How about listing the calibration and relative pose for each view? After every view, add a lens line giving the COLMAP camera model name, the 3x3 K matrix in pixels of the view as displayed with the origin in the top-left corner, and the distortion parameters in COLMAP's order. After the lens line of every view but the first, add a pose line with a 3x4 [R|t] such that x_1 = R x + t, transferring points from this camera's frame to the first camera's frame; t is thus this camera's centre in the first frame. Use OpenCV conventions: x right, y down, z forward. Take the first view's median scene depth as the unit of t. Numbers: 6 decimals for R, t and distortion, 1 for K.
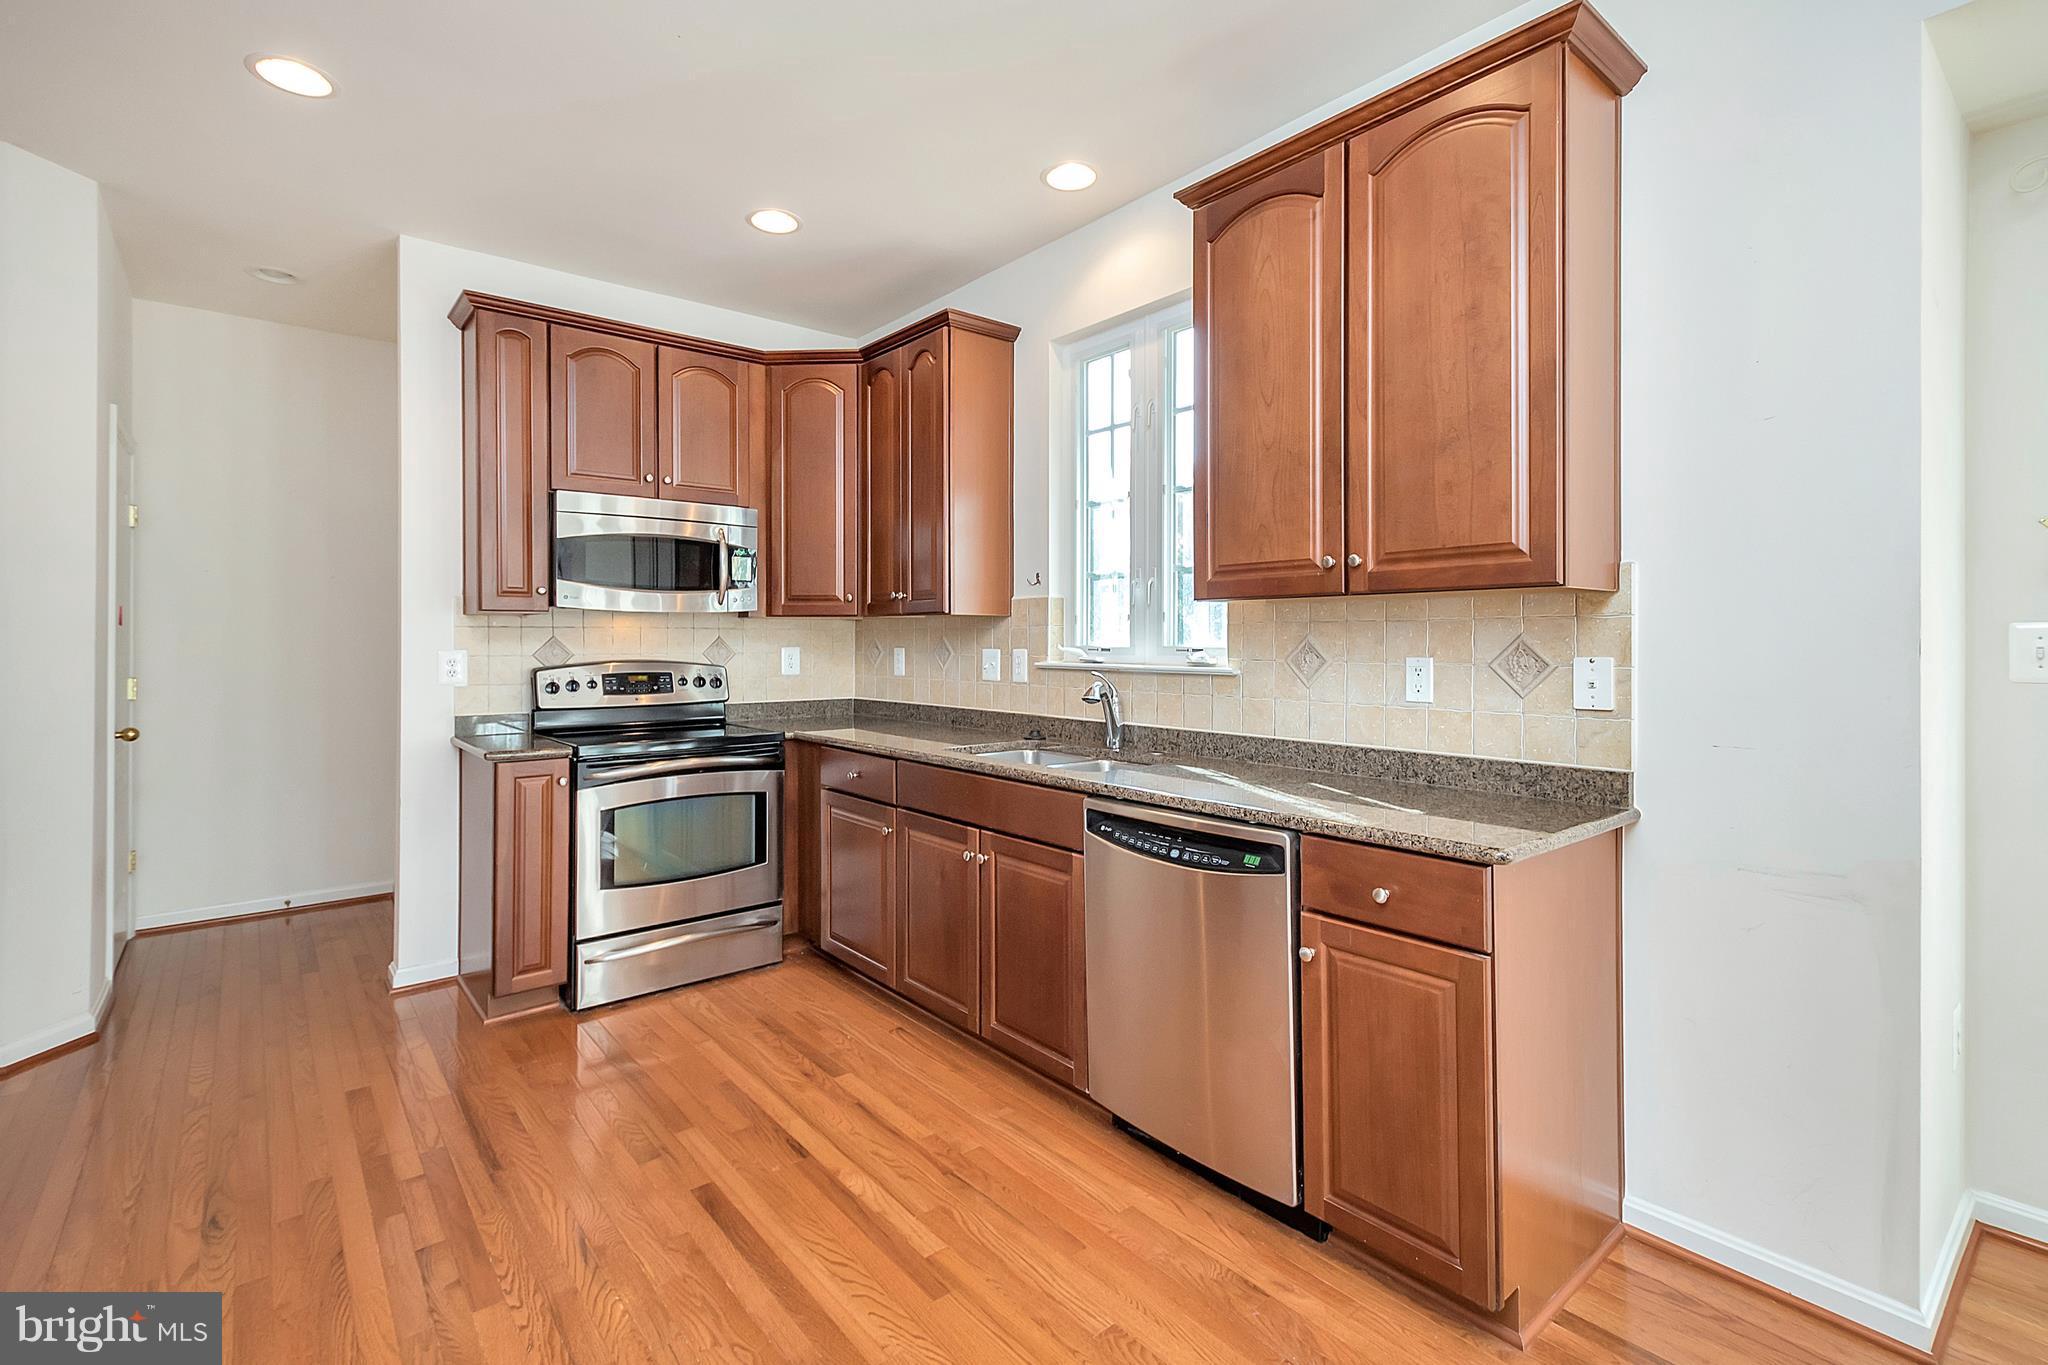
lens RADIAL K [[941.2, 0, 1017.3], [0, 941.2, 636.8], [0, 0, 1]] dist [0.012237, -0.000561]
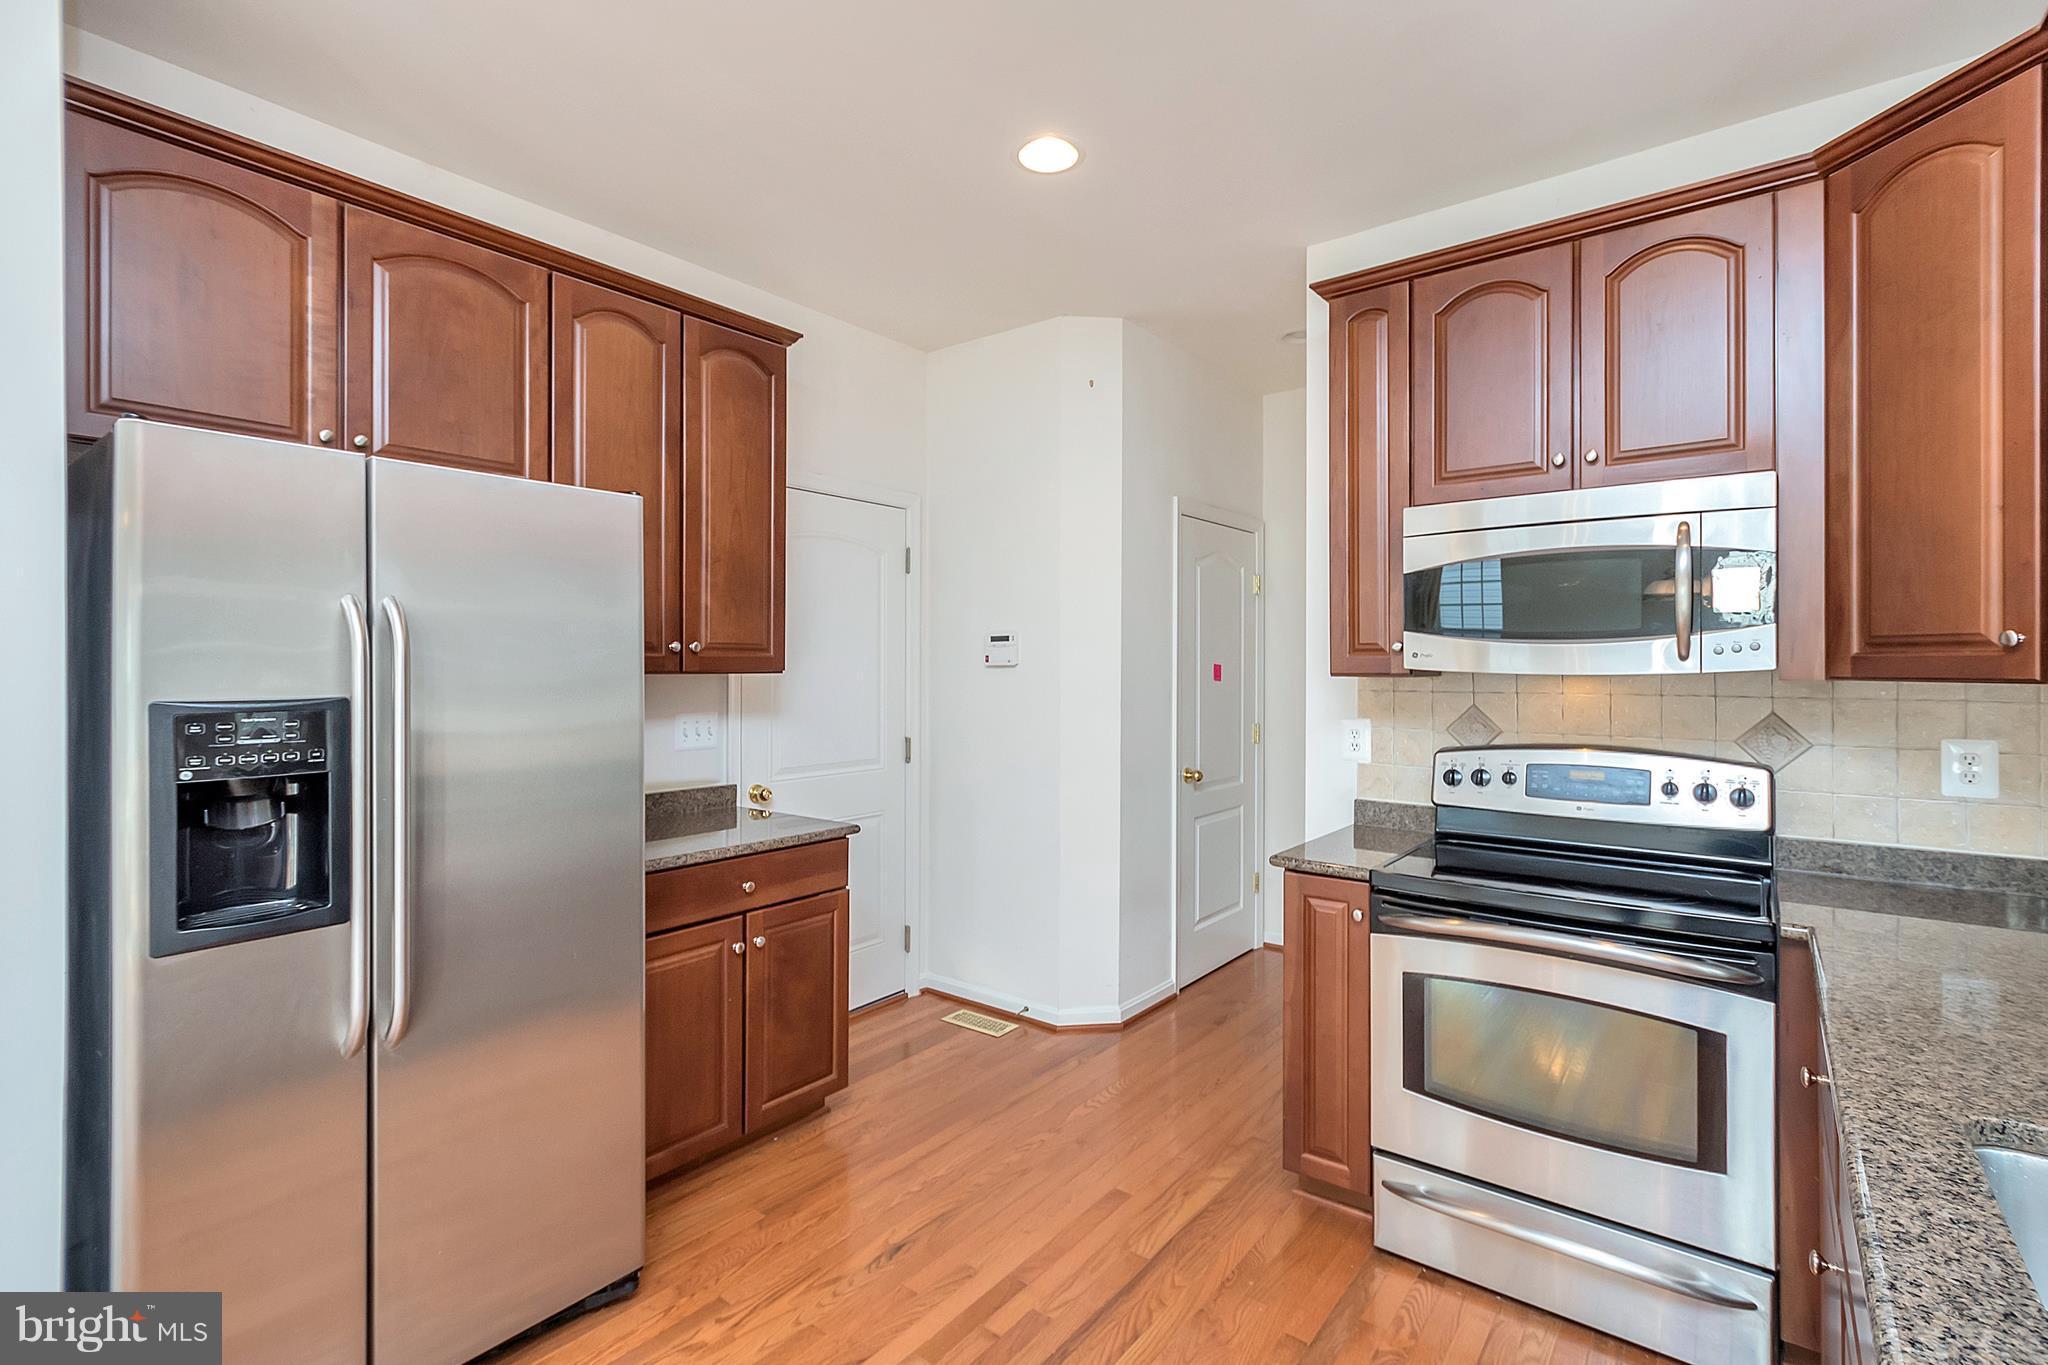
lens RADIAL K [[941.2, 0, 1030.9], [0, 941.2, 666.5], [0, 0, 1]] dist [0.012237, -0.000561]
pose [[0.212950, 0.001476, -0.977062, 0.149393], [0.003939, 0.999989, 0.002369, -0.034897], [0.977055, -0.004353, 0.212942, 0.535719]]
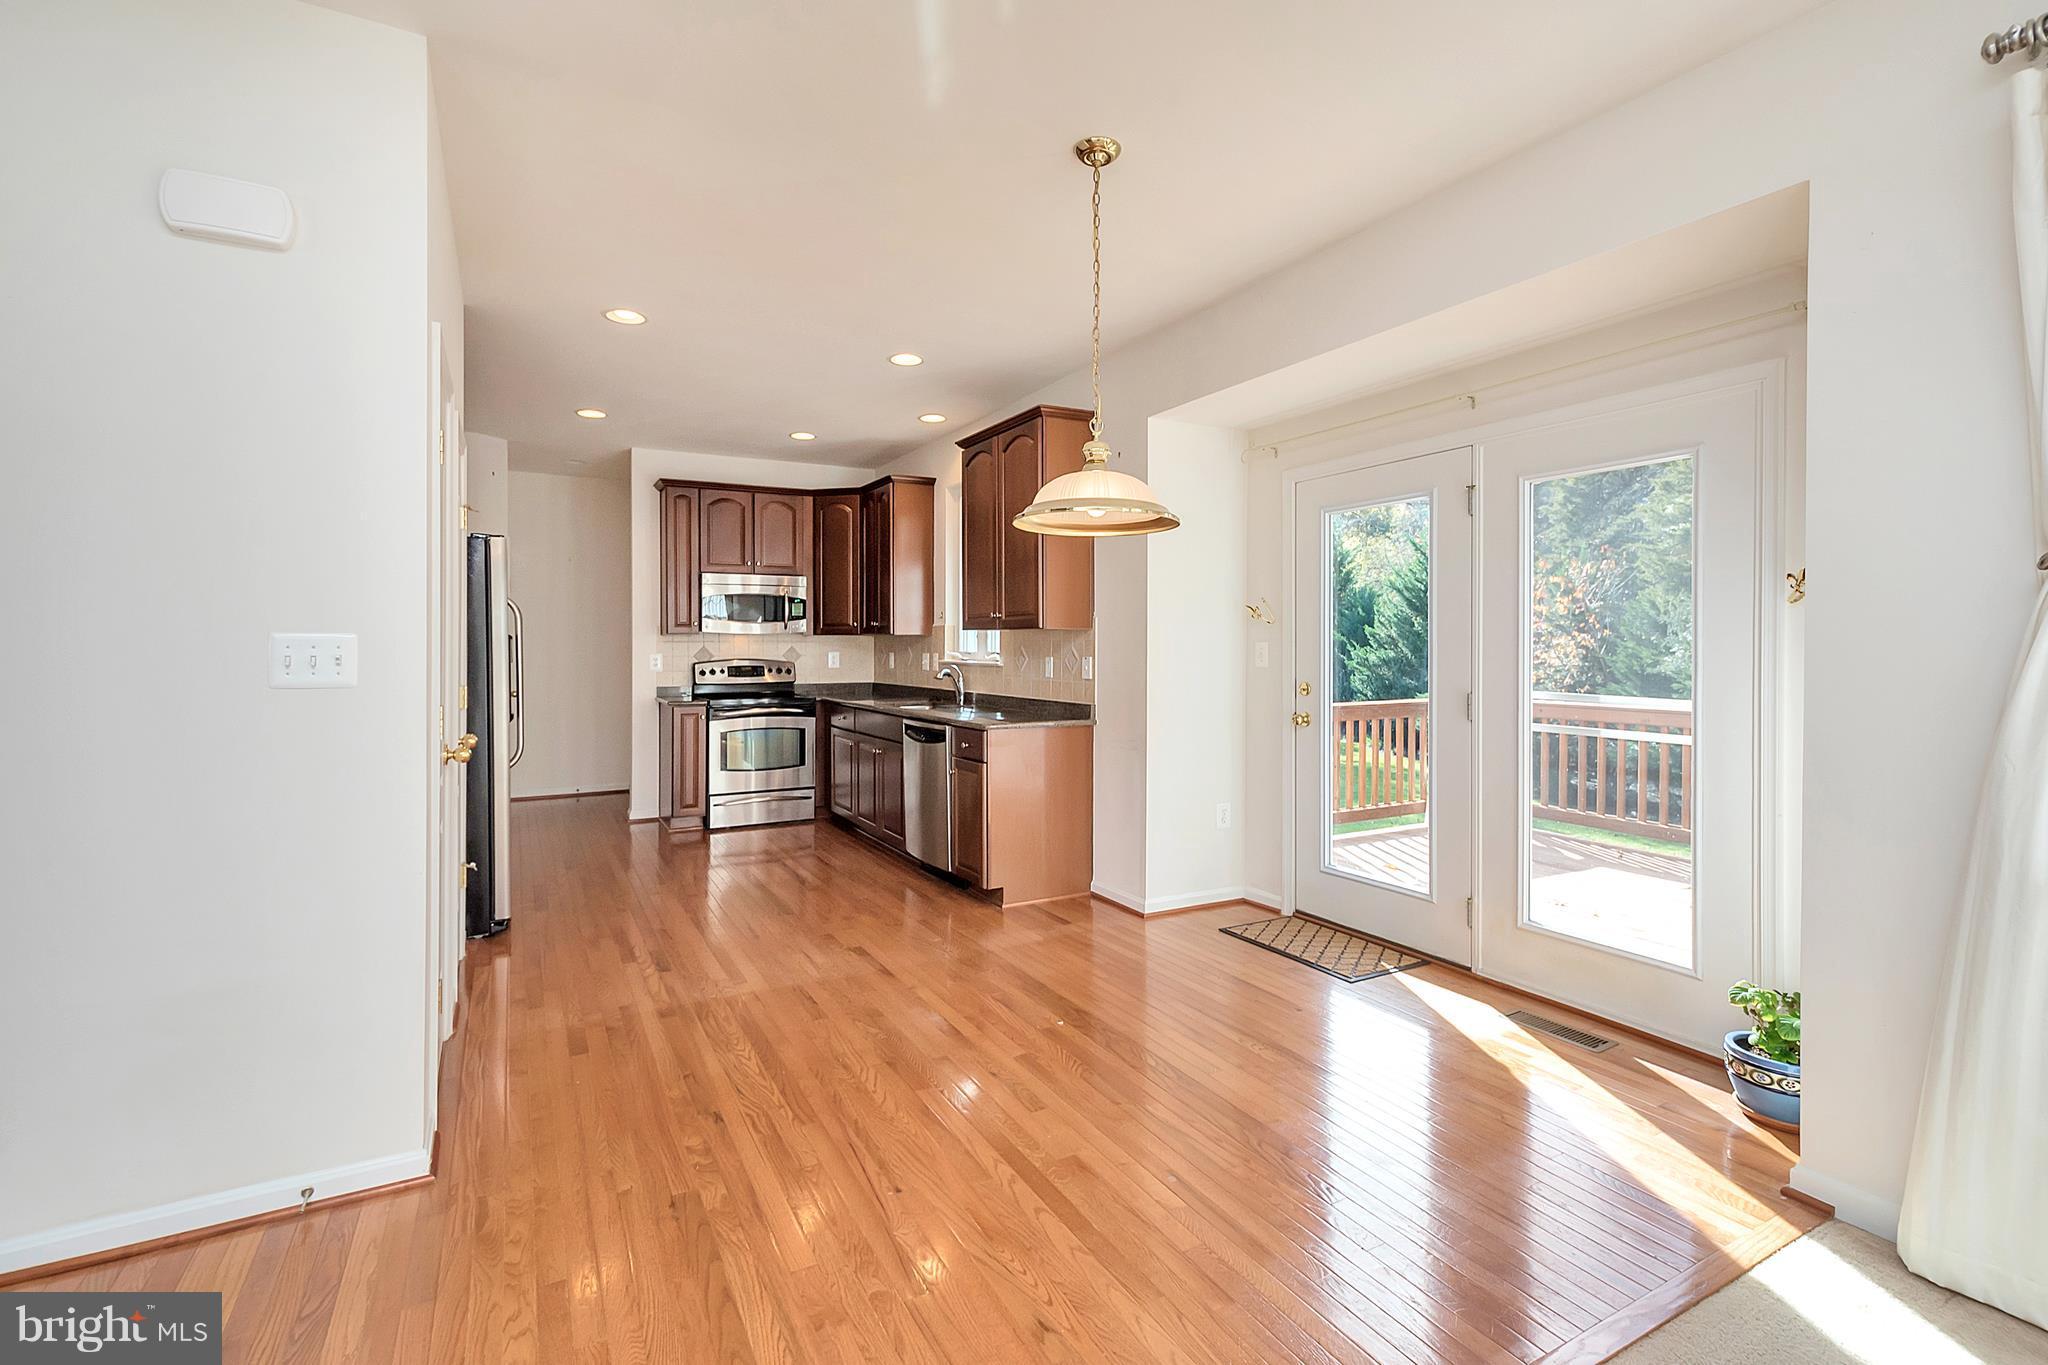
lens RADIAL K [[941.2, 0, 1020.8], [0, 941.2, 643.9], [0, 0, 1]] dist [0.012237, -0.000561]
pose [[0.982029, -0.000780, -0.188728, 0.523066], [0.001350, 0.999995, 0.002889, -0.010479], [0.188725, -0.003091, 0.982025, -0.790698]]
